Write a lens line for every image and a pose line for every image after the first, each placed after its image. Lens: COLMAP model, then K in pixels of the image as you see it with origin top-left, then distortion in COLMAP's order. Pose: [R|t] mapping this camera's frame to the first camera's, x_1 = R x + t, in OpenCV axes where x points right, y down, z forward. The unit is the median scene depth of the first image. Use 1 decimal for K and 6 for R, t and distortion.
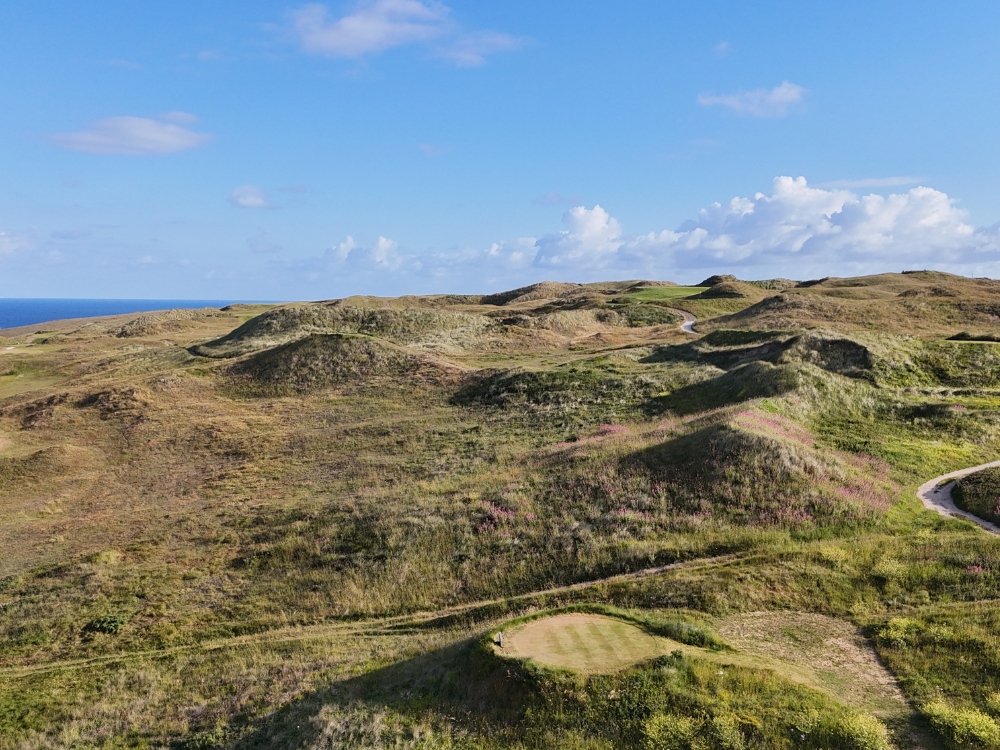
lens RADIAL K [[942.0, 0, 505.7], [0, 942.0, 370.9], [0, 0, 1]] dist [-0.008363, 0.000000]
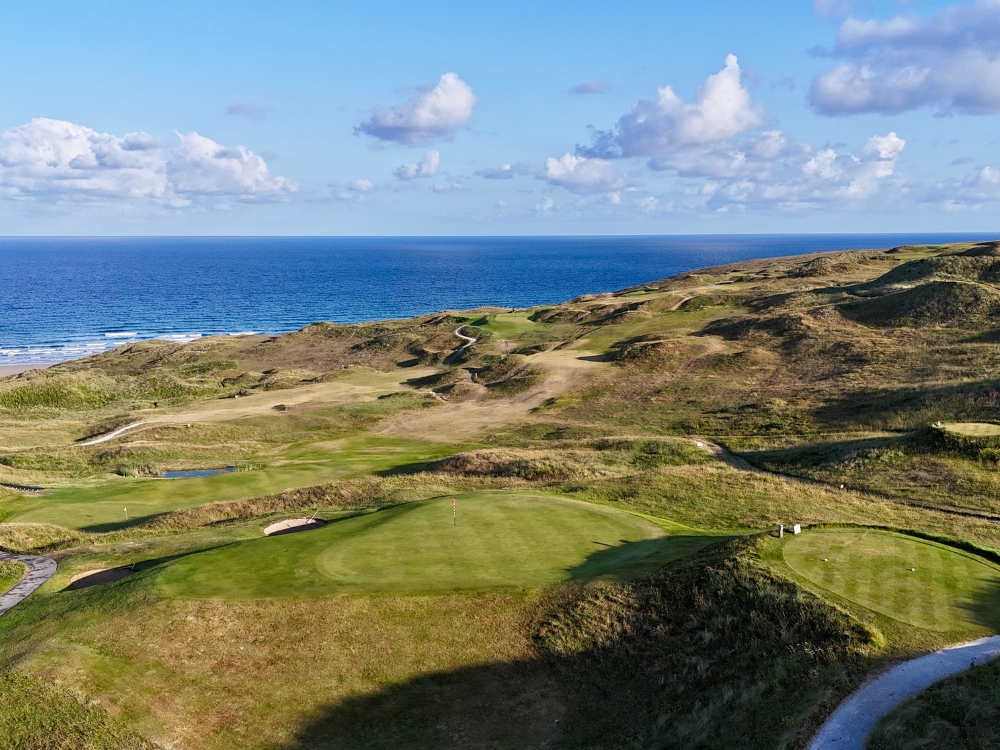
lens RADIAL K [[942.0, 0, 511.3], [0, 942.0, 383.3], [0, 0, 1]] dist [-0.008363, 0.000000]
pose [[0.774813, 0.083816, -0.626609, 0.197806], [-0.032117, 0.995111, 0.093394, -0.000546], [0.631374, -0.052239, 0.773717, -0.464068]]
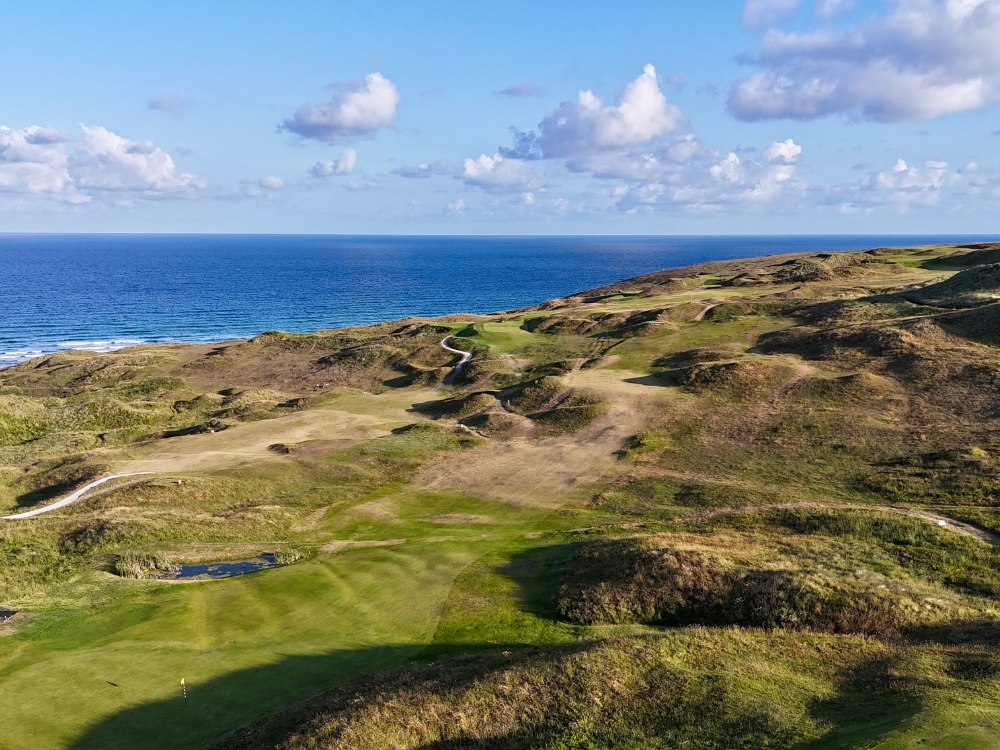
lens RADIAL K [[942.0, 0, 499.6], [0, 942.0, 255.7], [0, 0, 1]] dist [-0.008363, 0.000000]
pose [[0.830142, 0.003480, -0.557542, -0.134683], [-0.032774, 0.998556, -0.042565, -0.014323], [0.556589, 0.053608, 0.829057, -0.387573]]
